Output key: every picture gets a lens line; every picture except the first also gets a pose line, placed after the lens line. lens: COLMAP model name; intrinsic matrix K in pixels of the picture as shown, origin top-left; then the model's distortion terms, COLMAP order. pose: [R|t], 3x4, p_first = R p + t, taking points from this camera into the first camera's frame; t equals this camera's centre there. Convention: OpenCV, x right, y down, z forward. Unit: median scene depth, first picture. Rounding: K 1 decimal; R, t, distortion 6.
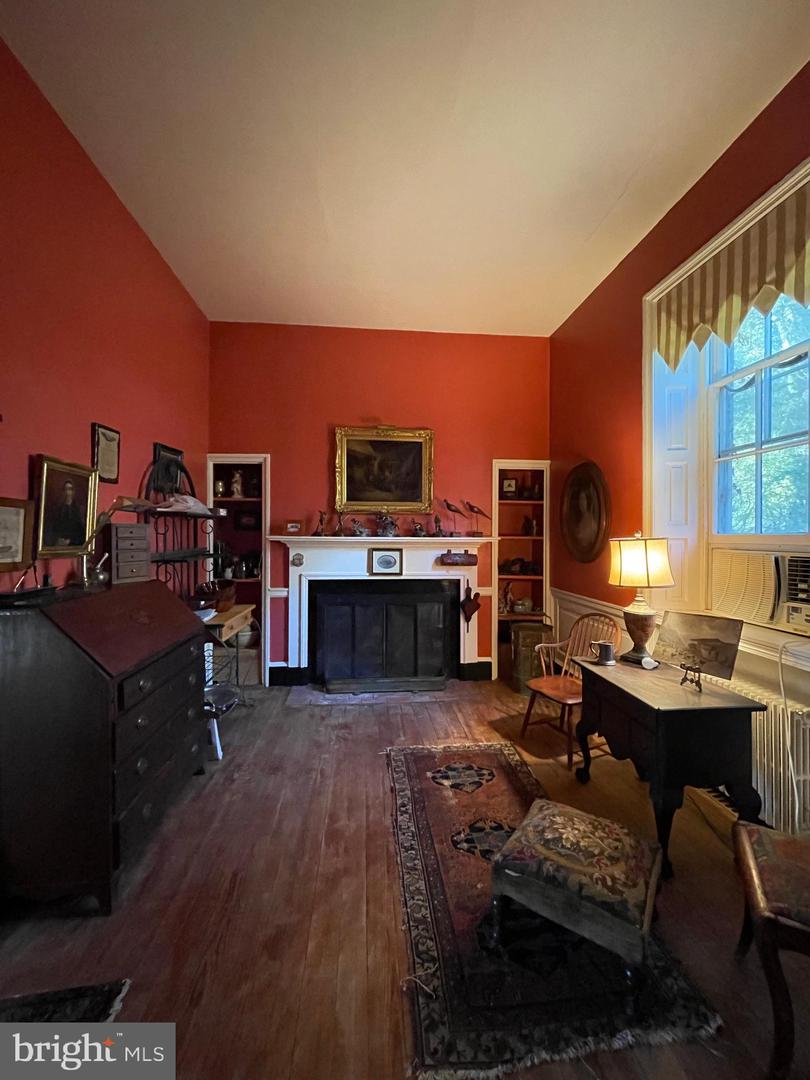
lens RADIAL K [[434.1, 0, 405.0], [0, 434.1, 540.0], [0, 0, 1]] dist [0.001774, -0.000044]
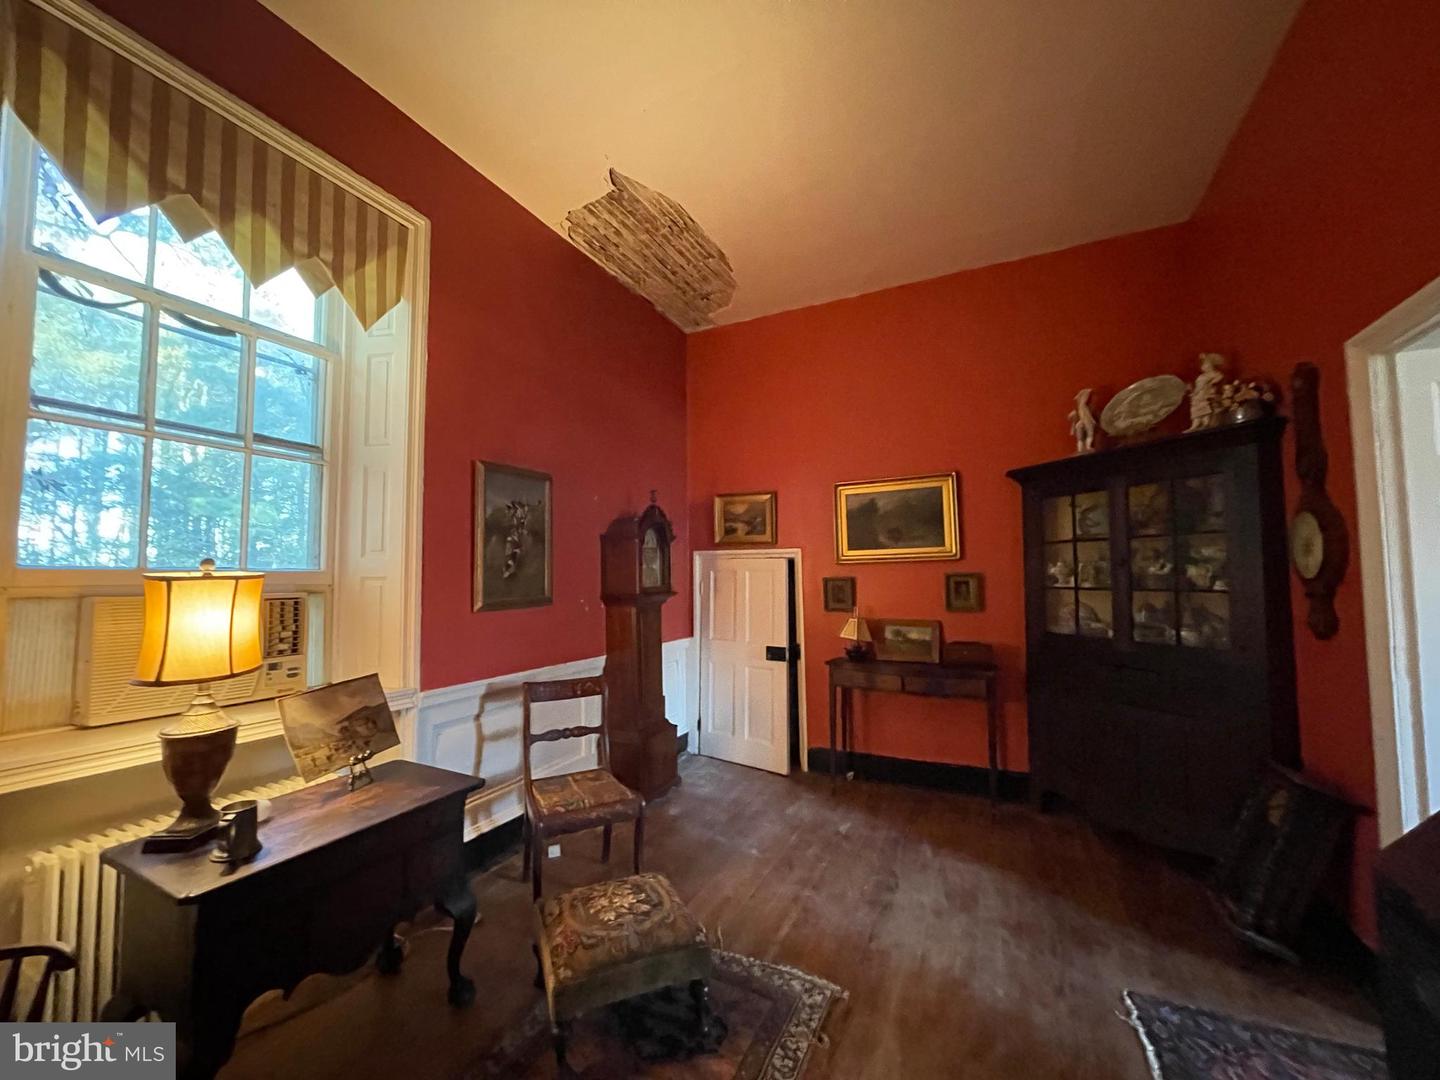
lens RADIAL K [[578.8, 0, 714.6], [0, 578.8, 544.4], [0, 0, 1]] dist [0.001774, -0.000044]
pose [[-0.849249, 0.036295, 0.526744, -0.334729], [0.012311, 0.998724, -0.048968, 0.001860], [-0.527850, -0.035102, -0.848612, 1.495944]]
